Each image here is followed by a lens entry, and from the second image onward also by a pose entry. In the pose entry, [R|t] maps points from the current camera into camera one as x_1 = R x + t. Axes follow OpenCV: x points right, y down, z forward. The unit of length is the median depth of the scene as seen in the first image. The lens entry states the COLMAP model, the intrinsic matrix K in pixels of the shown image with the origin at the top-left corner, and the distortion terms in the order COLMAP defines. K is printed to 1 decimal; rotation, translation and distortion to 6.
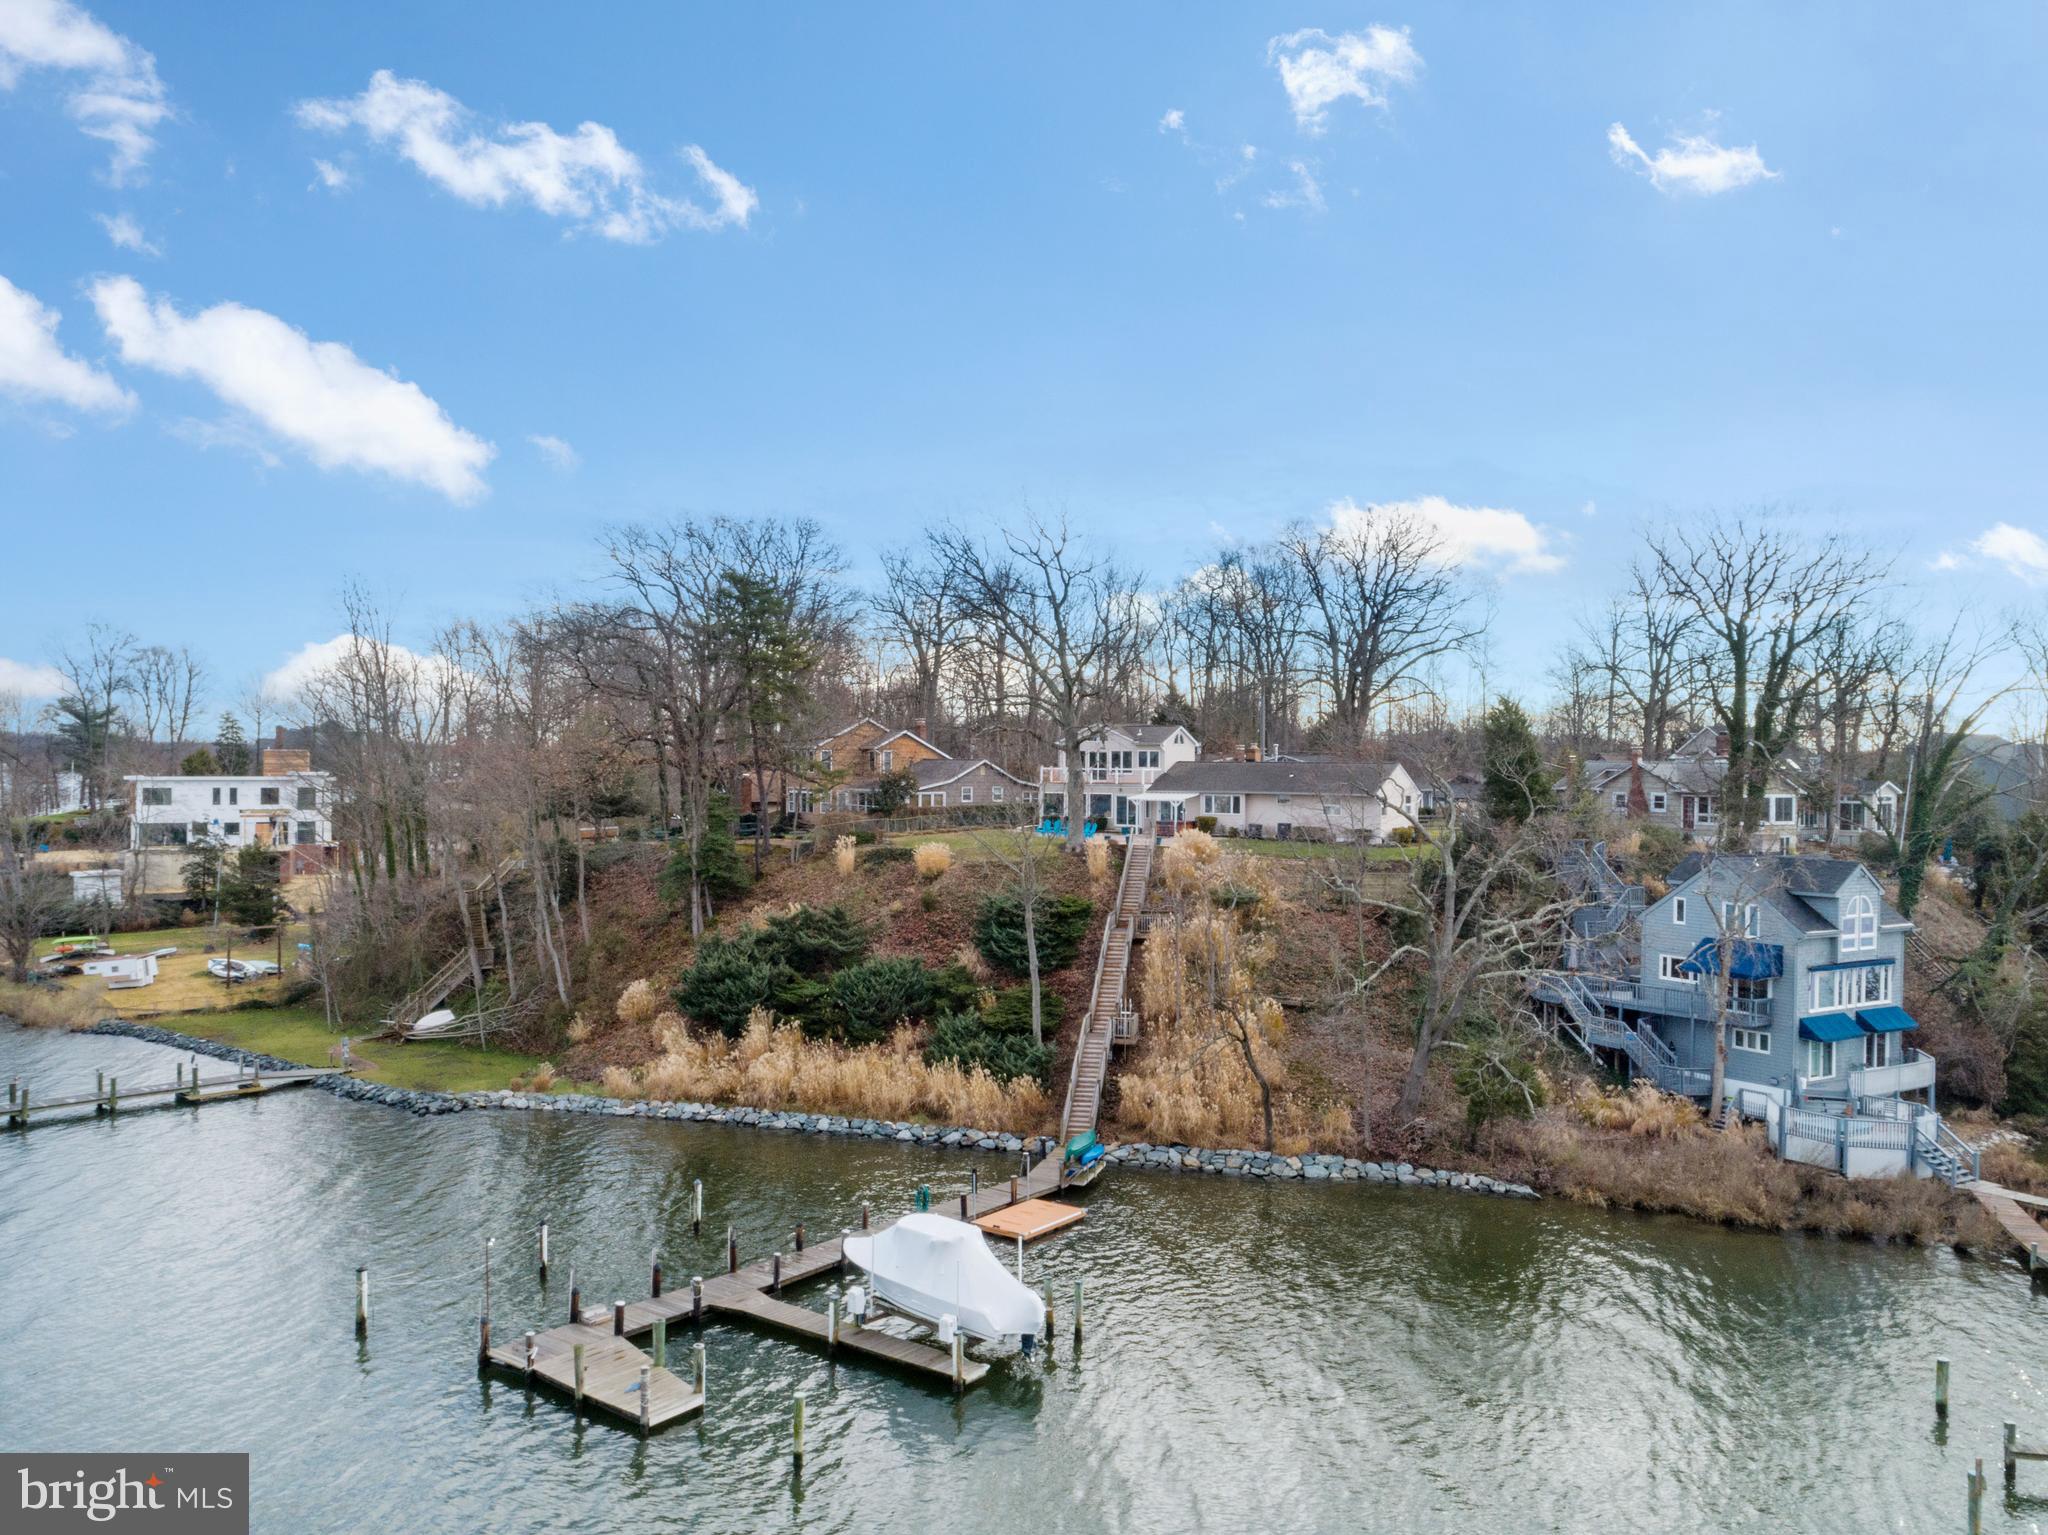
lens RADIAL K [[1553.5, 0, 1027.0], [0, 1553.5, 768.4], [0, 0, 1]] dist [-0.024288, 0.013889]
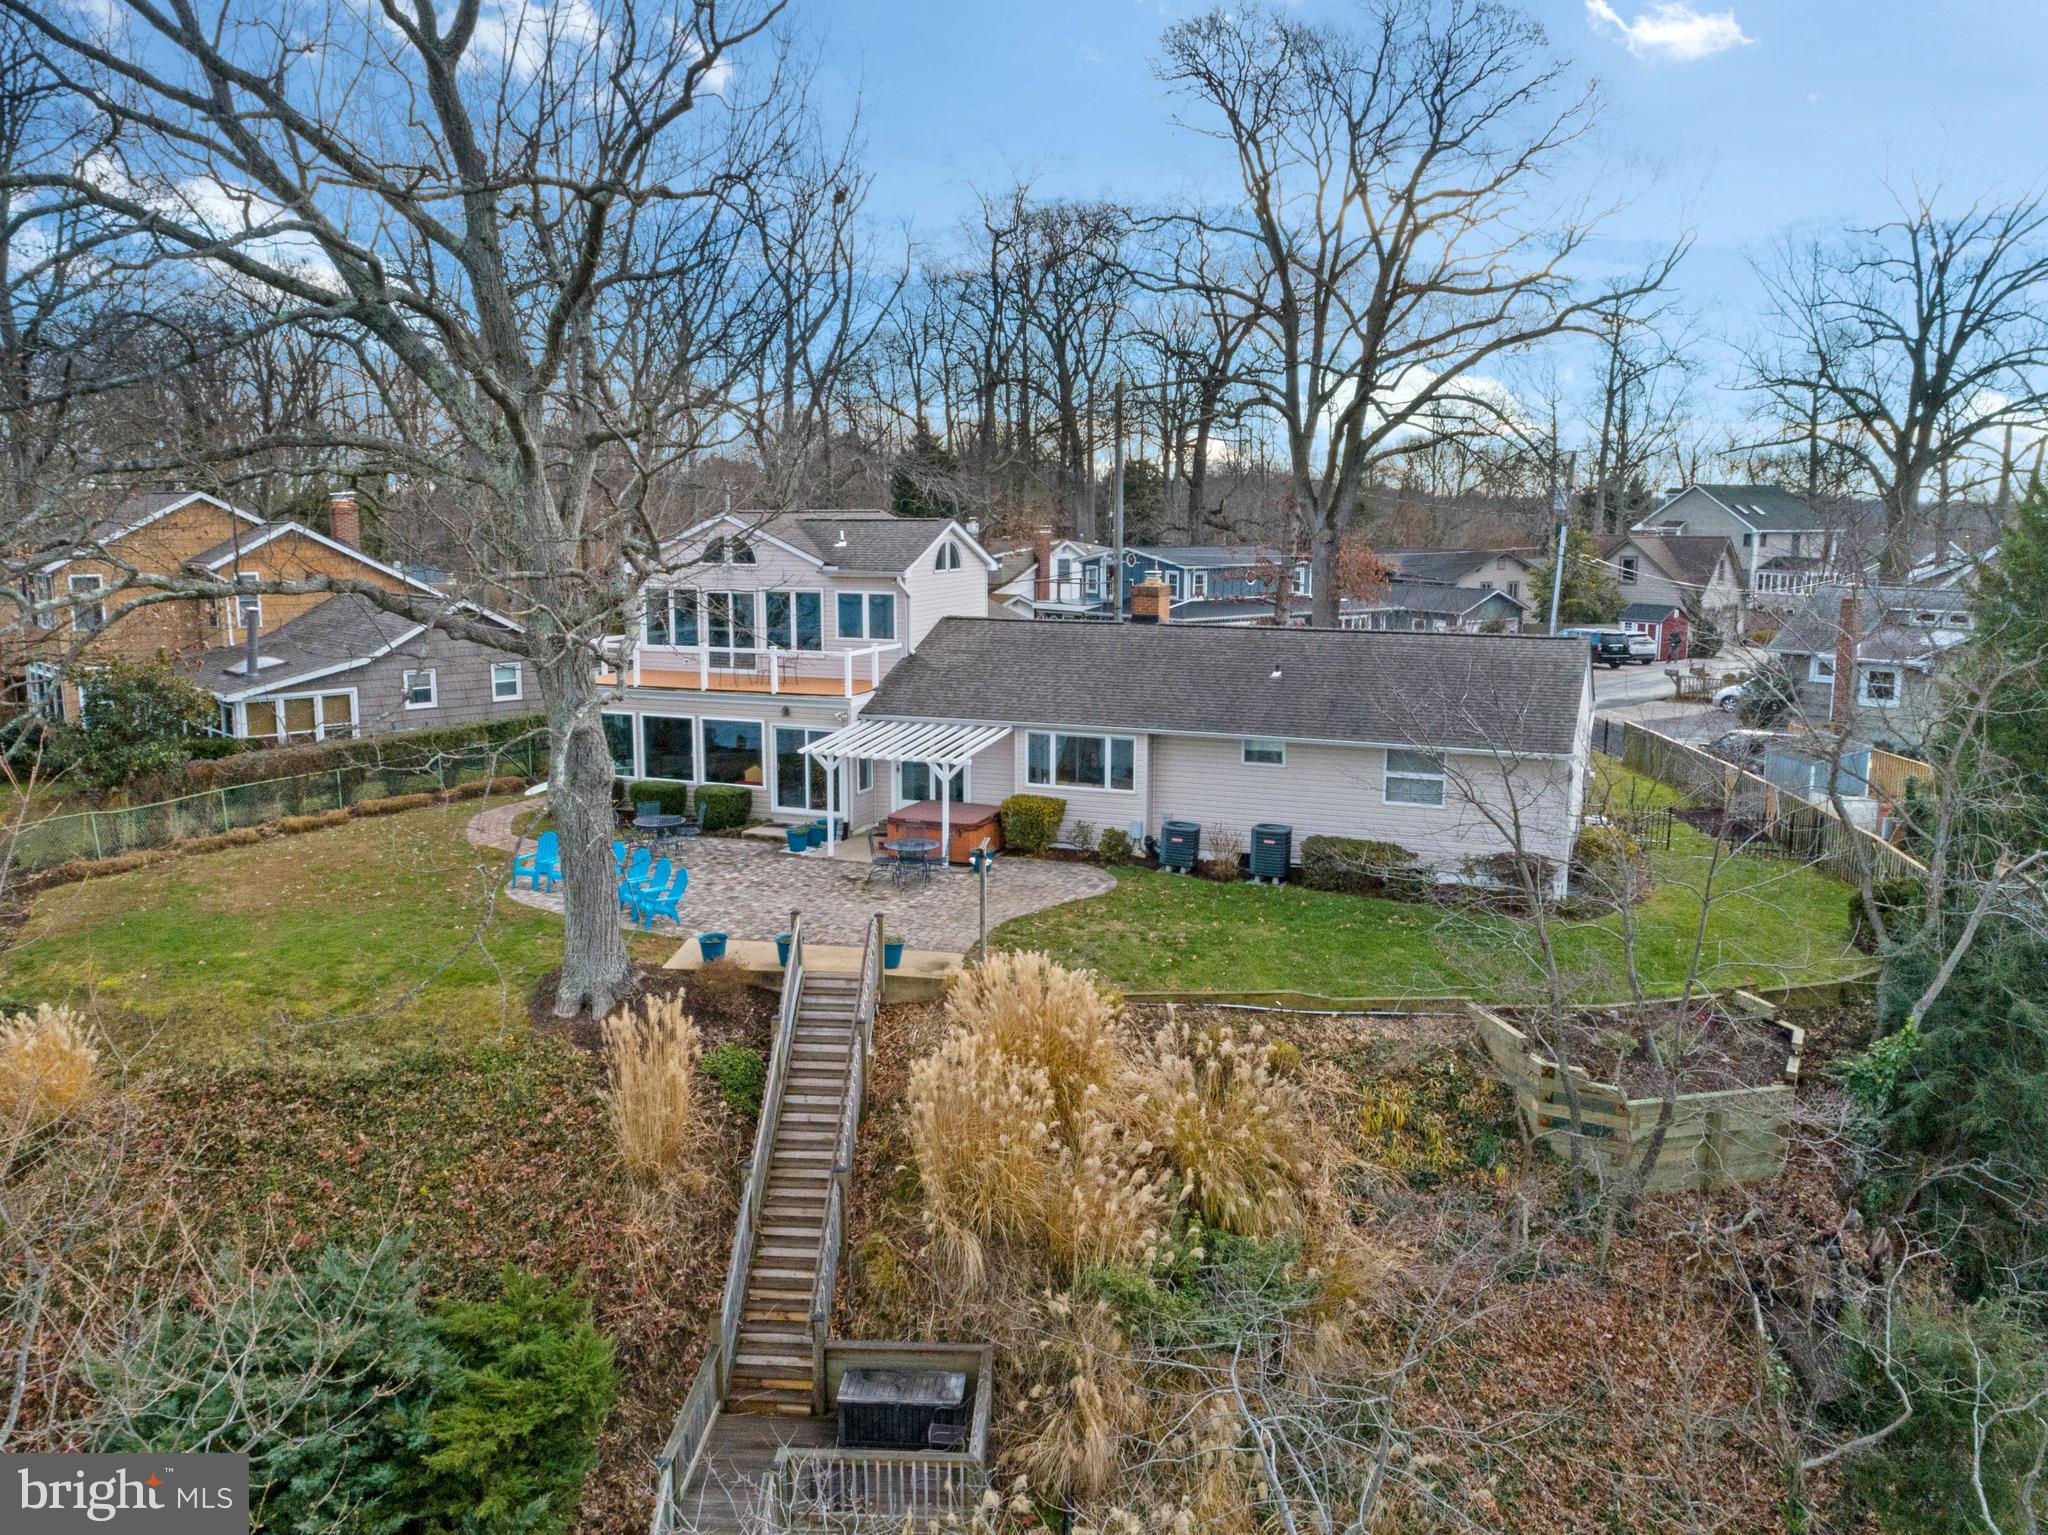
lens RADIAL K [[1566.6, 0, 1023.8], [0, 1566.6, 721.6], [0, 0, 1]] dist [-0.016079, 0.001522]
pose [[0.987360, -0.027837, 0.156030, 0.069681], [0.006888, 0.991062, 0.133223, -0.036993], [-0.158344, -0.130465, 0.978727, 0.774575]]
